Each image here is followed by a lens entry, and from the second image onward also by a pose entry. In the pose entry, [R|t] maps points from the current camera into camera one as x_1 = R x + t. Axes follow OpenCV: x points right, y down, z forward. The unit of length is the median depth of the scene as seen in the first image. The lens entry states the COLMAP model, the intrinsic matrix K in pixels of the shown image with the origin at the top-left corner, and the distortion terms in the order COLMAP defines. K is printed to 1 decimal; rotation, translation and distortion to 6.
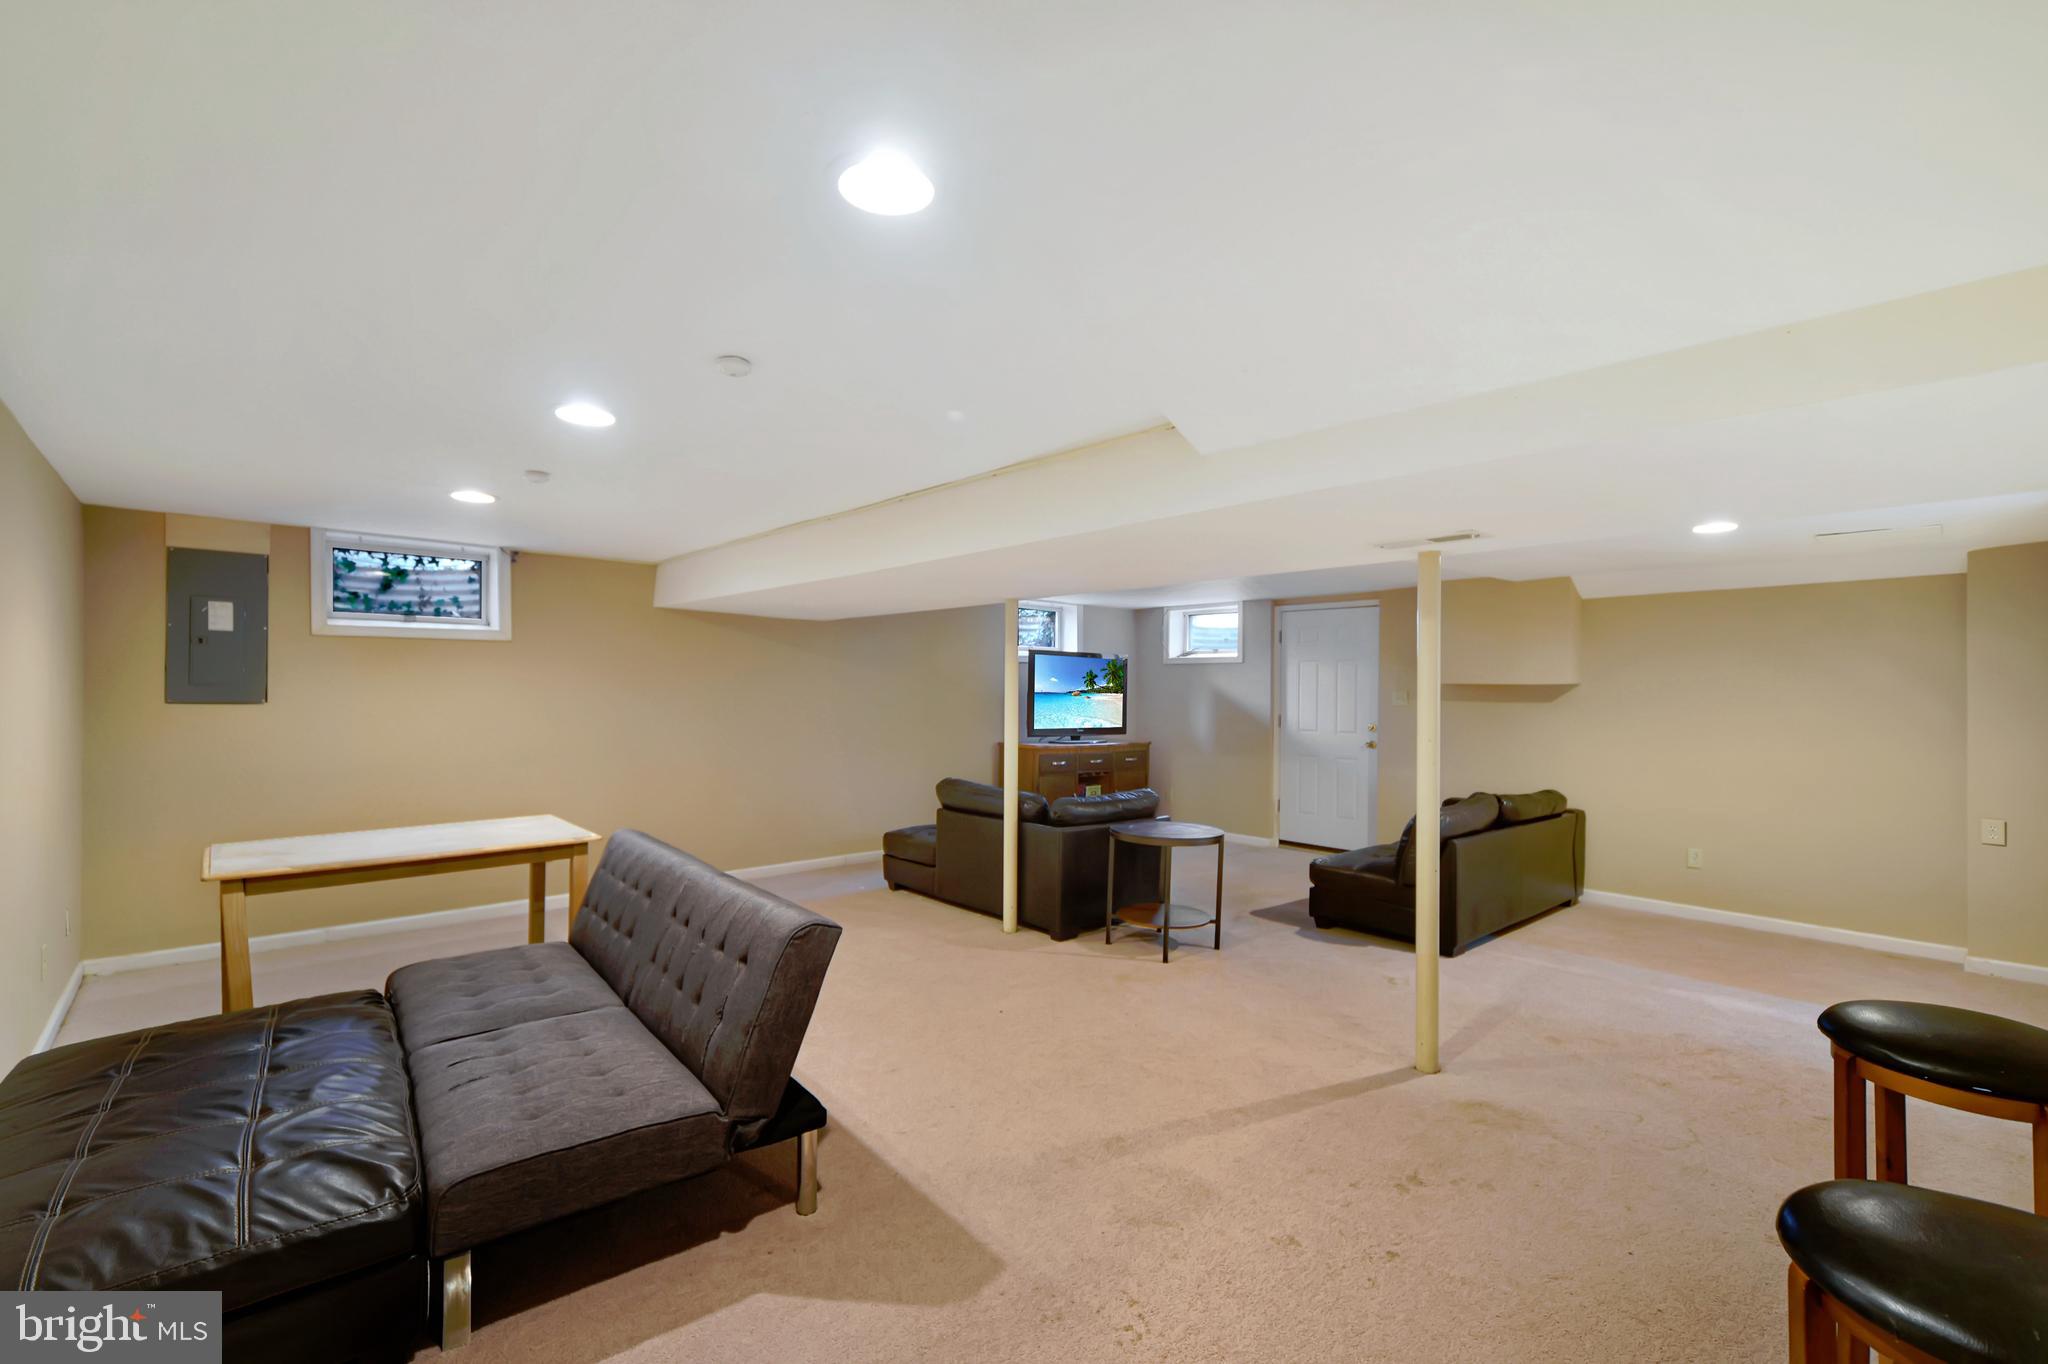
lens RADIAL K [[913.6, 0, 1017.9], [0, 913.6, 688.7], [0, 0, 1]] dist [0.018689, 0.000989]
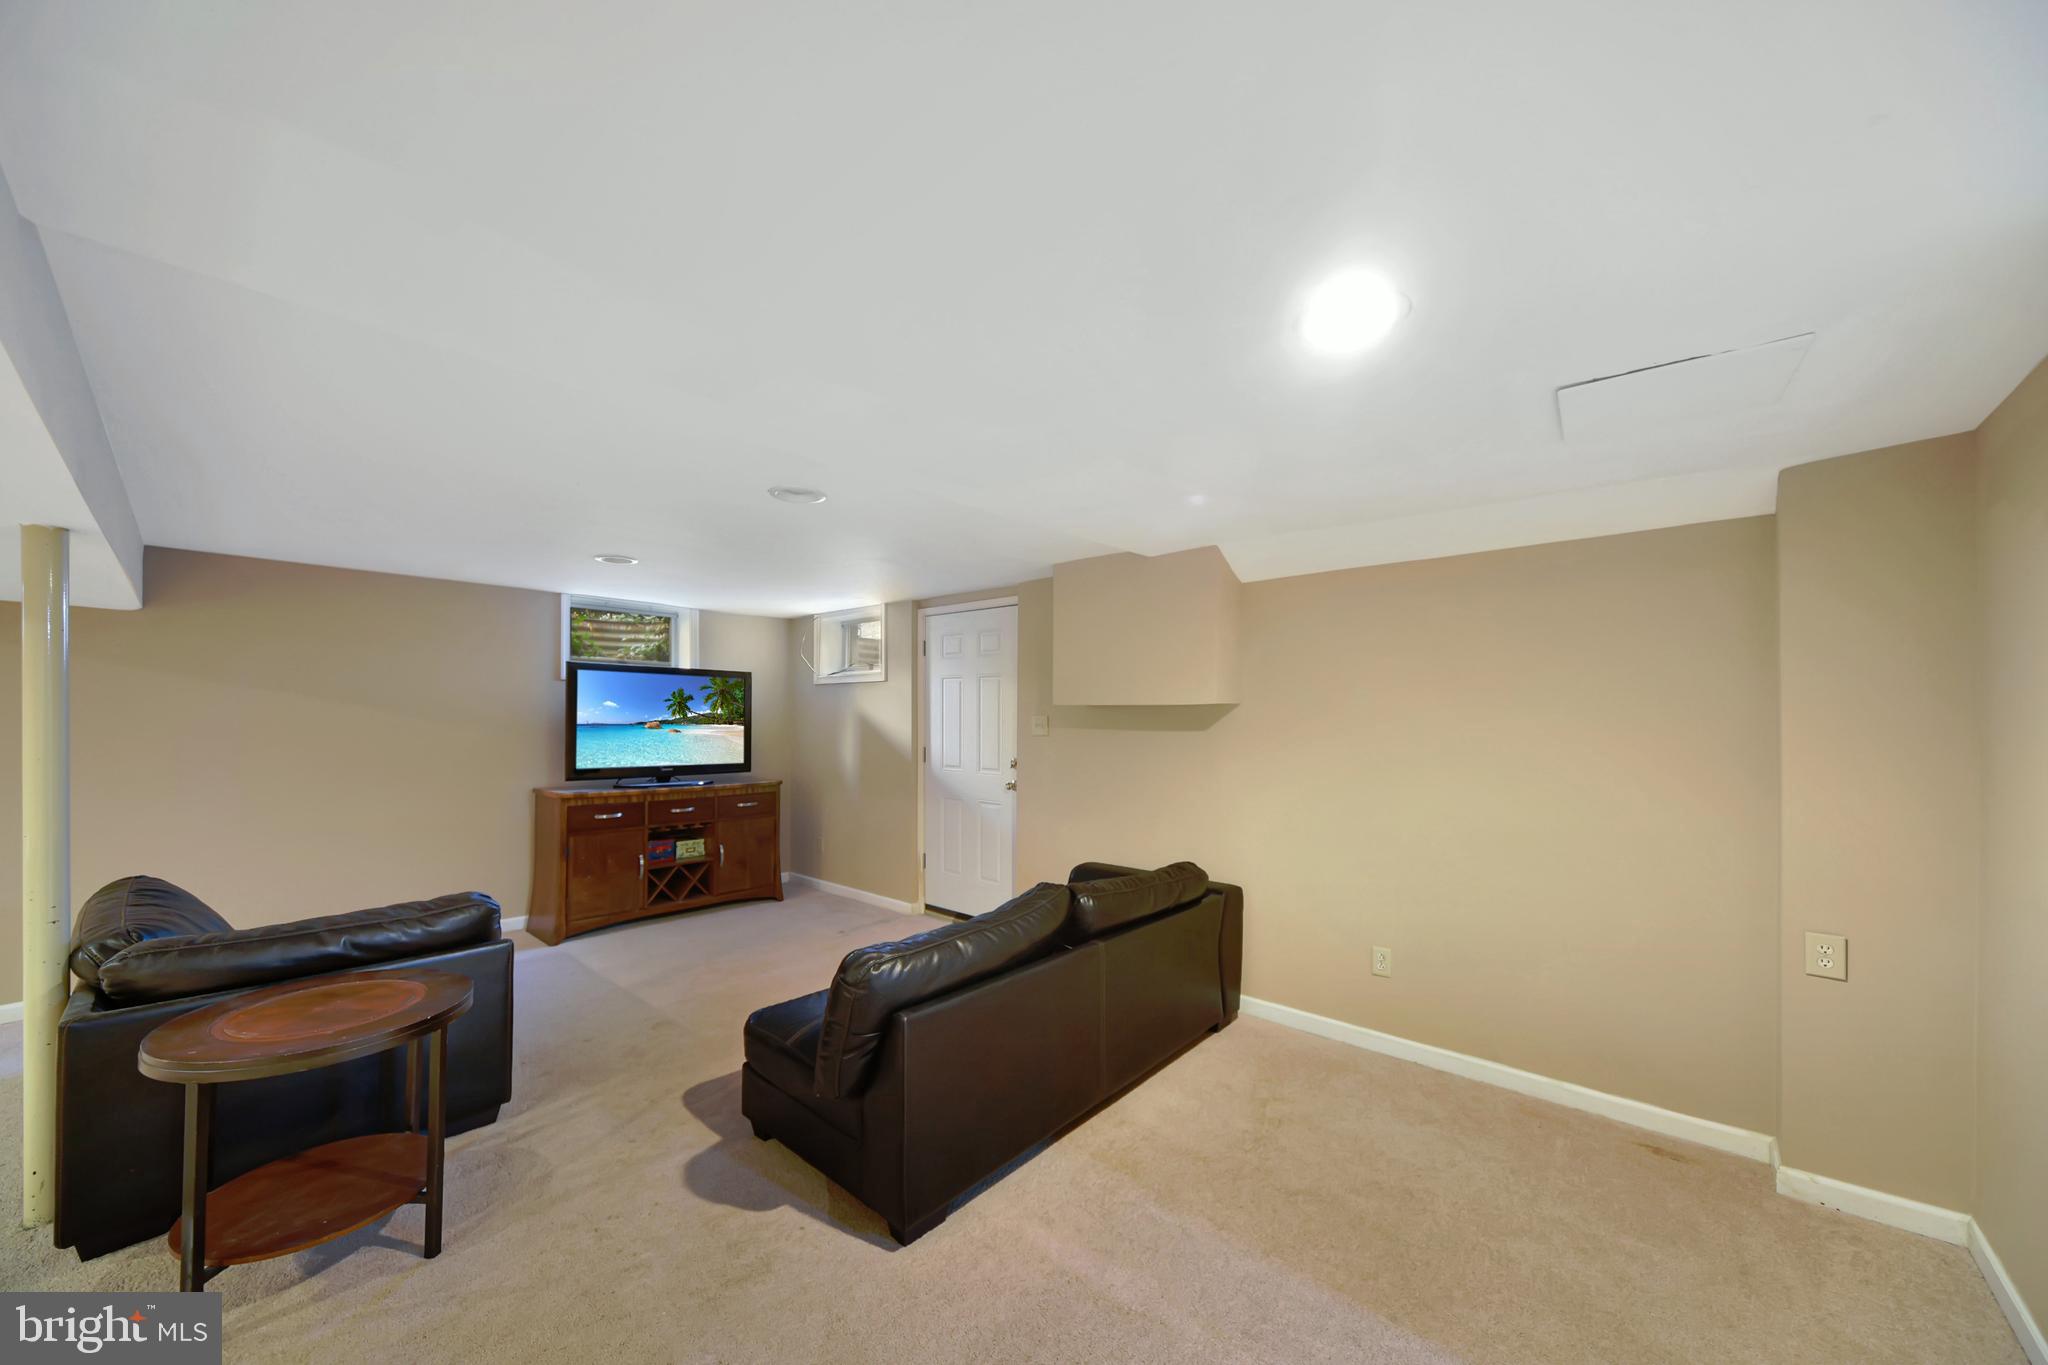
lens RADIAL K [[738.6, 0, 1021.0], [0, 738.6, 715.4], [0, 0, 1]] dist [-0.001150, 0.000419]
pose [[0.992308, -0.005052, 0.123694, 0.299989], [0.005096, 0.999987, -0.000043, 0.002033], [-0.123692, 0.000673, 0.992320, 0.367710]]
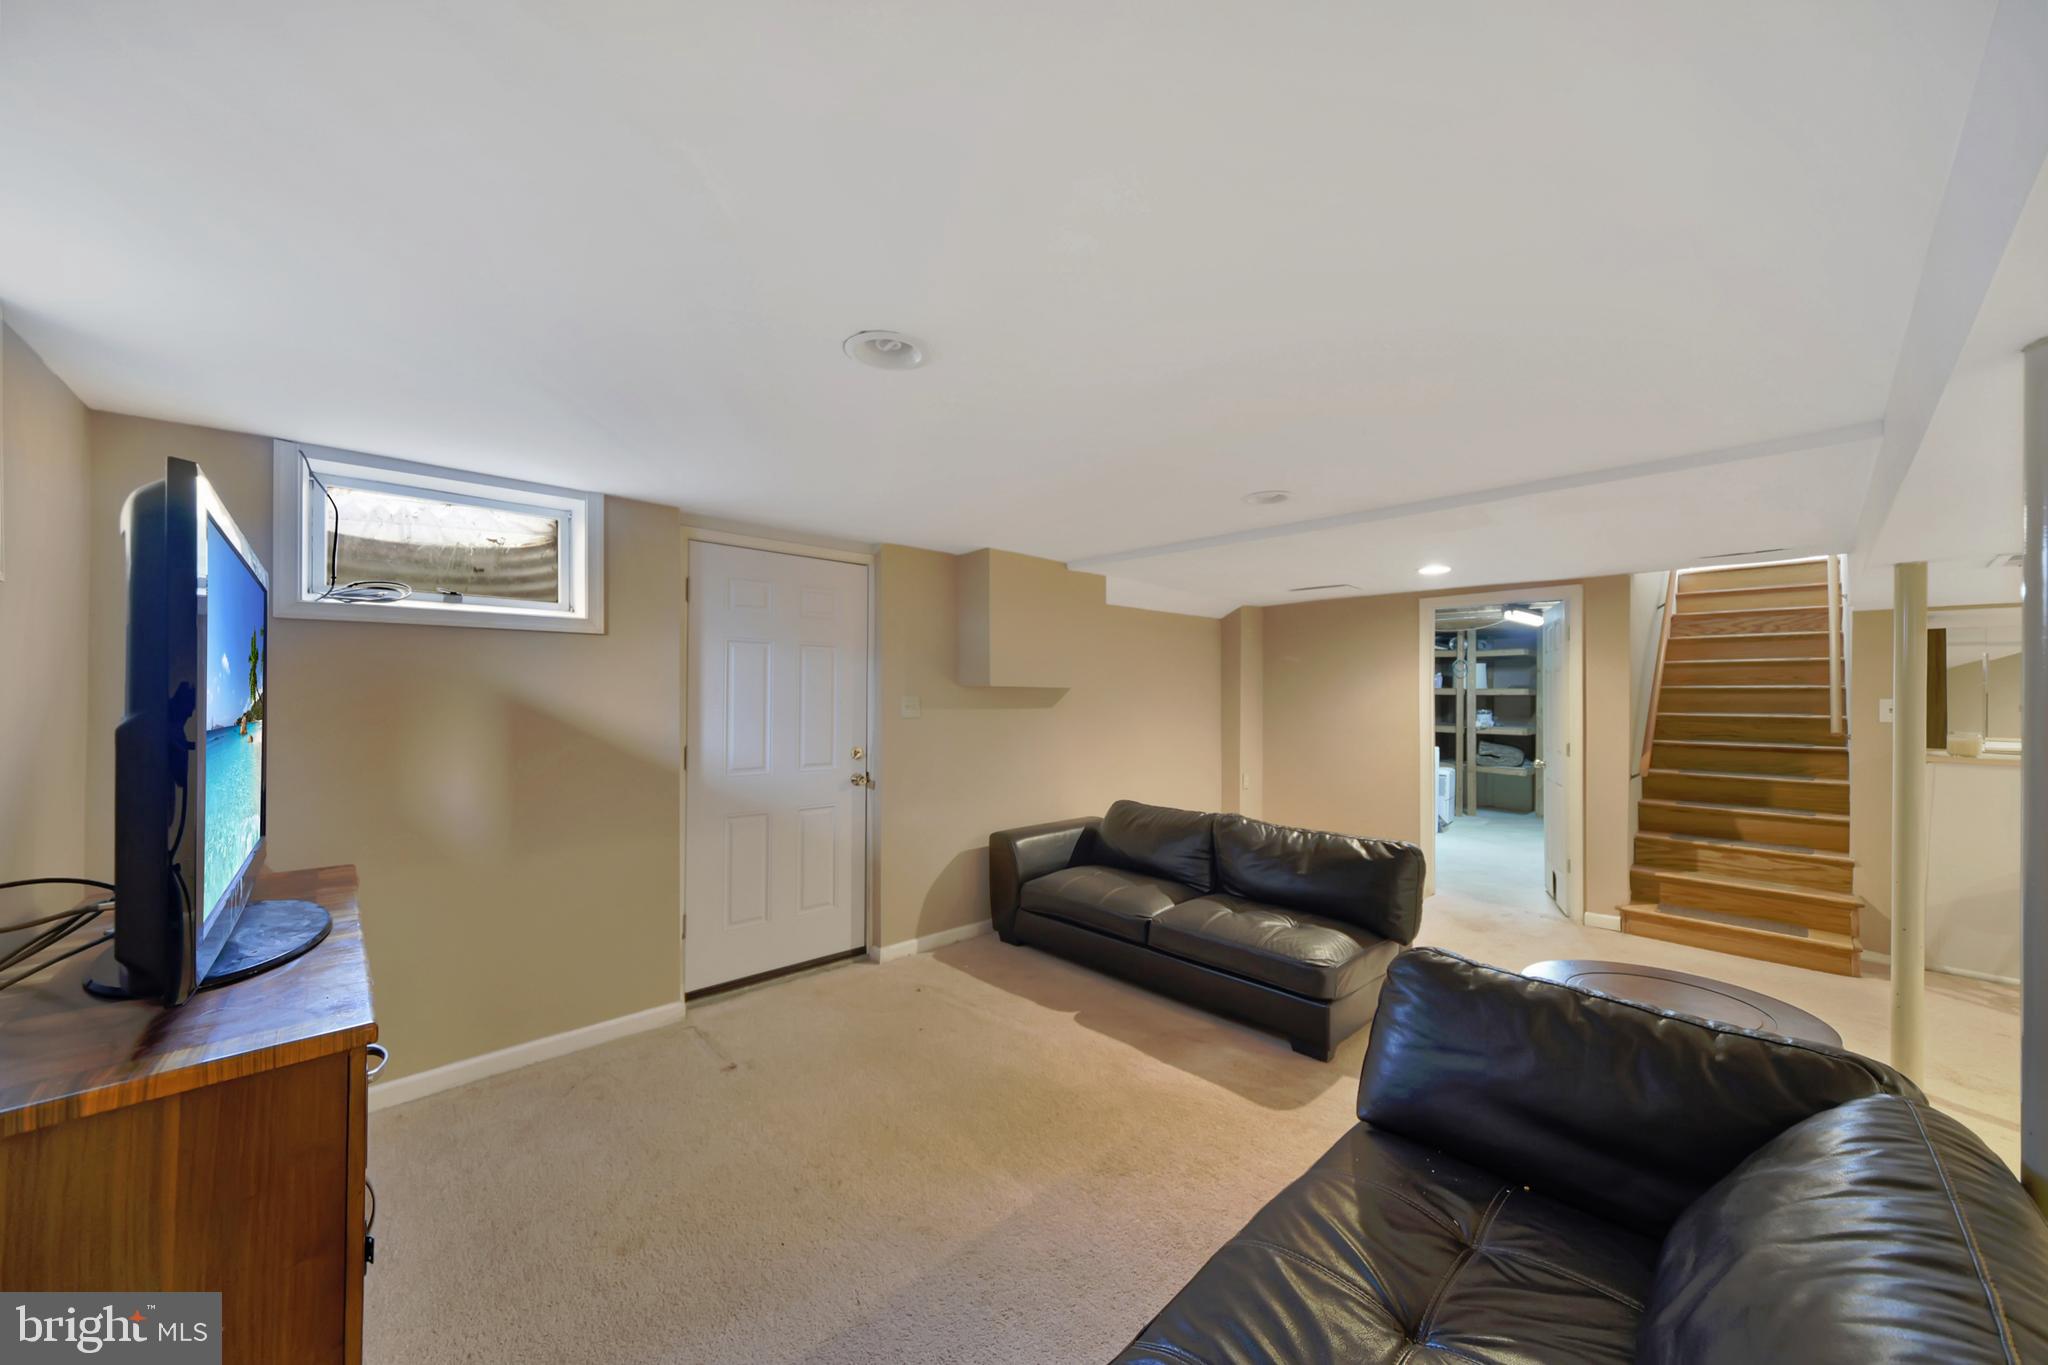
lens RADIAL K [[738.6, 0, 1025.4], [0, 738.6, 689.5], [0, 0, 1]] dist [-0.001150, 0.000419]
pose [[-0.038457, -0.004042, 0.999252, -0.128684], [-0.002127, 0.999990, 0.003963, -0.004403], [-0.999258, -0.001973, -0.038465, 0.860050]]
